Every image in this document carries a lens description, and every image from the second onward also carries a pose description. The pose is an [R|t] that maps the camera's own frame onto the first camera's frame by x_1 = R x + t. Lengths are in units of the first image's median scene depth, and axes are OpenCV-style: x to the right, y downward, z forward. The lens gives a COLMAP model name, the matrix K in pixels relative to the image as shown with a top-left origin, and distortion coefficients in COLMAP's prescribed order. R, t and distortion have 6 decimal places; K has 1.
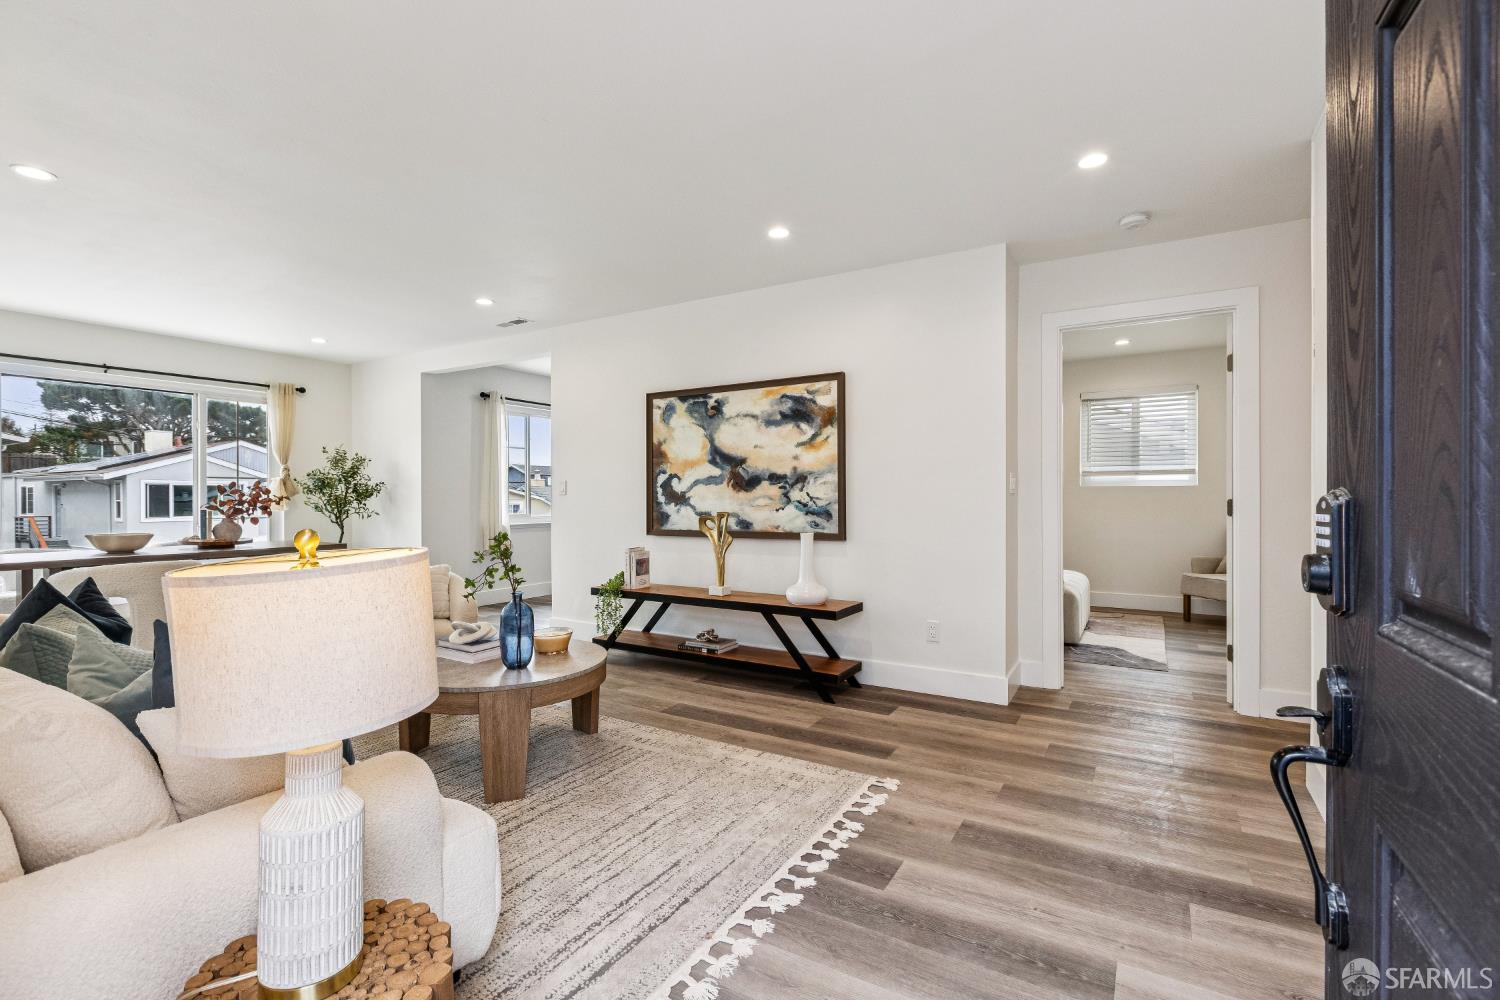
lens RADIAL K [[675.4, 0, 751.4], [0, 675.4, 473.2], [0, 0, 1]] dist [0.000489, 0.000817]
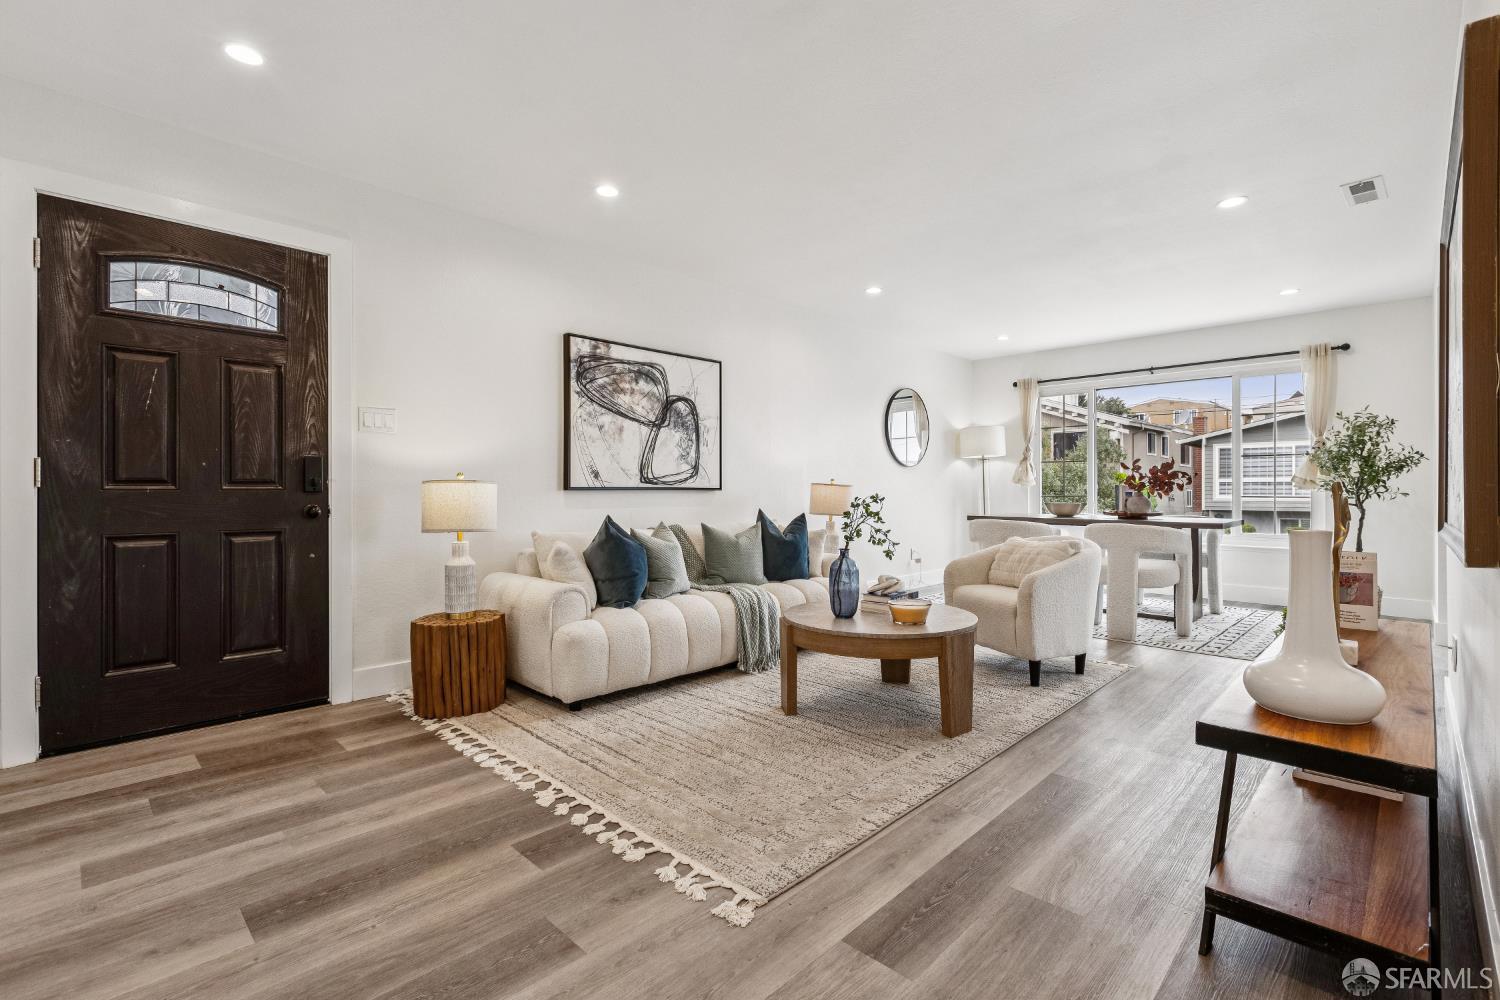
lens RADIAL K [[675.4, 0, 751.4], [0, 675.4, 473.2], [0, 0, 1]] dist [0.000489, 0.000817]
pose [[-0.226936, -0.020113, -0.973702, 0.495285], [0.032941, 0.999056, -0.028314, 0.051844], [0.973352, -0.038500, -0.226059, 0.722357]]
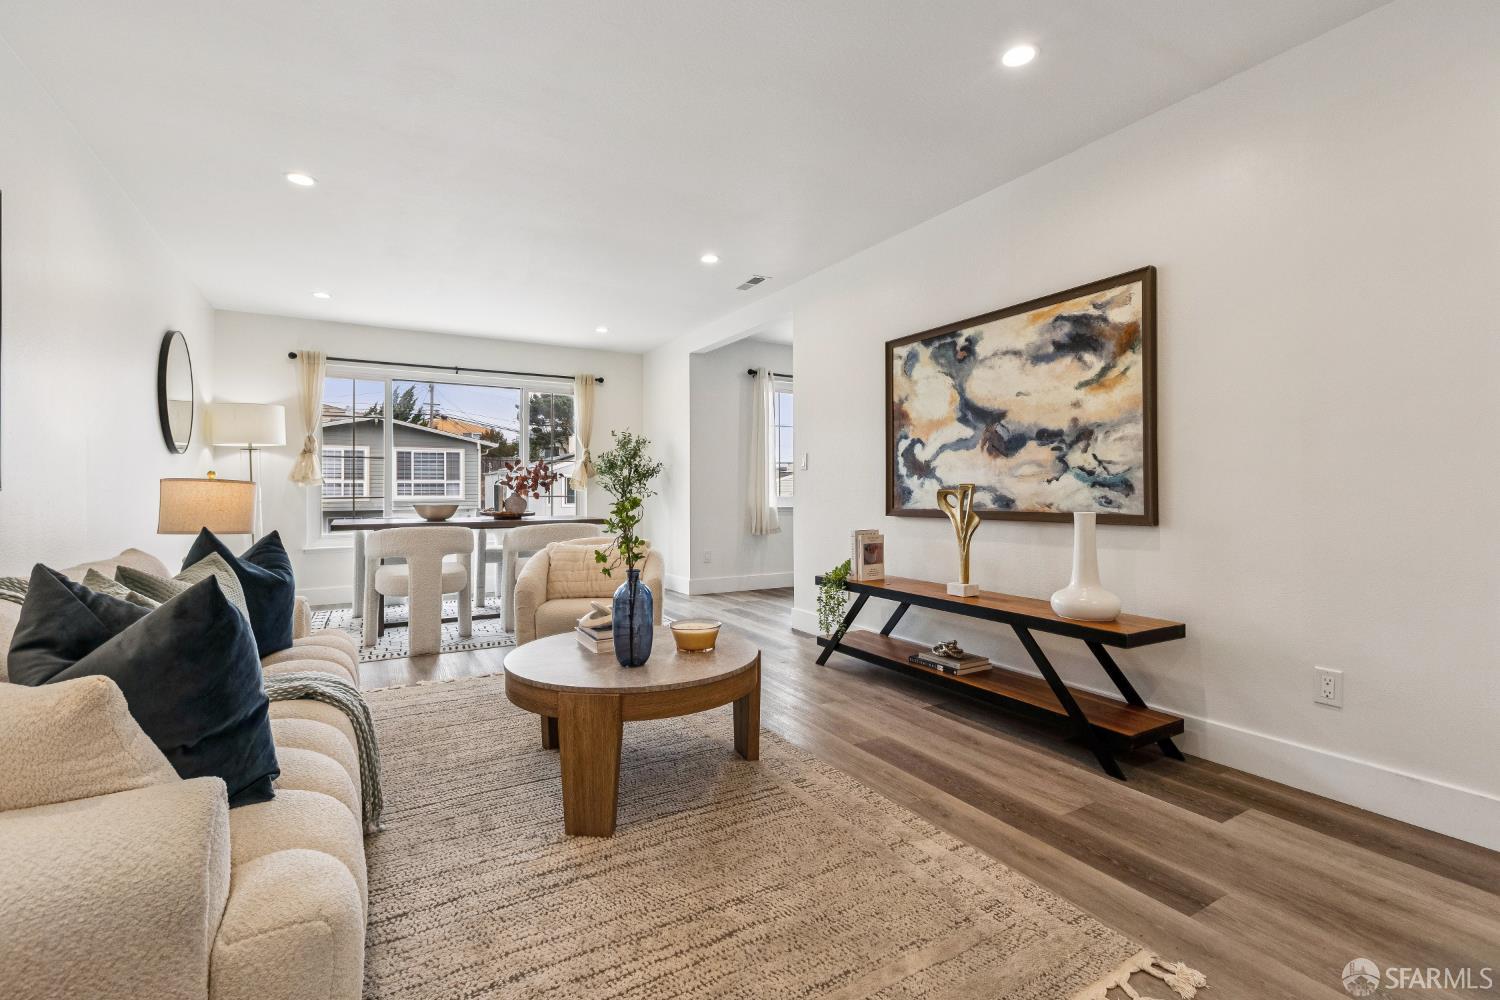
lens RADIAL K [[675.4, 0, 751.4], [0, 675.4, 473.2], [0, 0, 1]] dist [0.000489, 0.000817]
pose [[0.879538, -0.010132, -0.475721, 0.102221], [0.014052, 0.999890, 0.004685, 0.039497], [0.475622, -0.010805, 0.879584, 0.240752]]
